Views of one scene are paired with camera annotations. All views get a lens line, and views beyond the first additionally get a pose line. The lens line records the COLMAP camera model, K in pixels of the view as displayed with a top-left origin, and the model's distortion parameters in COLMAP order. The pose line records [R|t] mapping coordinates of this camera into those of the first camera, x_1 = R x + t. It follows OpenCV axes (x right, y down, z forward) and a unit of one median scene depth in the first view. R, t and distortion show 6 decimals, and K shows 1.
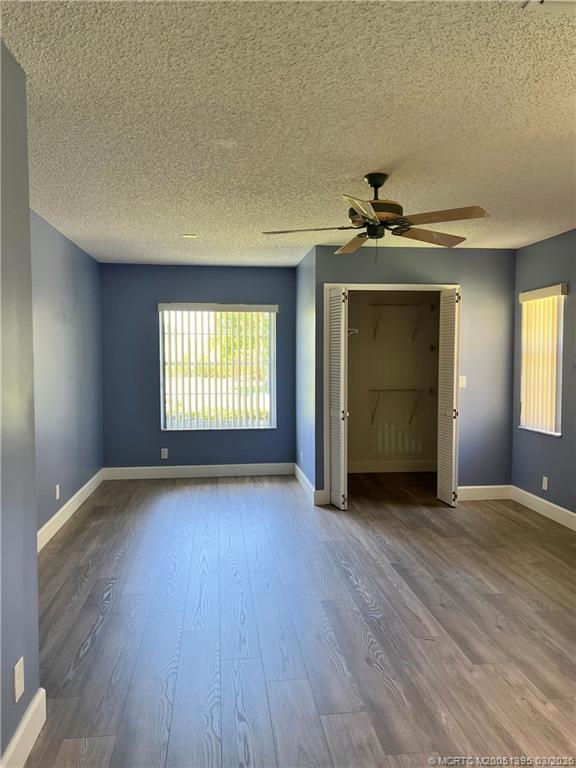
lens RADIAL K [[576.9, 0, 291.2], [0, 576.9, 384.4], [0, 0, 1]] dist [0.049805, -0.052831]
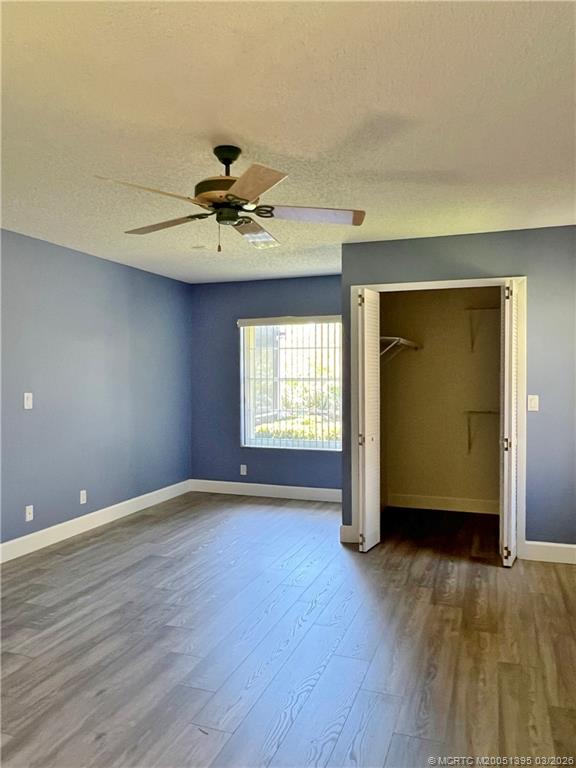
lens RADIAL K [[573.5, 0, 287.2], [0, 573.5, 385.4], [0, 0, 1]] dist [0.001446, -0.005827]
pose [[0.889932, 0.006183, -0.456050, 0.361632], [-0.021006, 0.999403, -0.027442, -0.000082], [0.455608, 0.034001, 0.889531, 0.191161]]
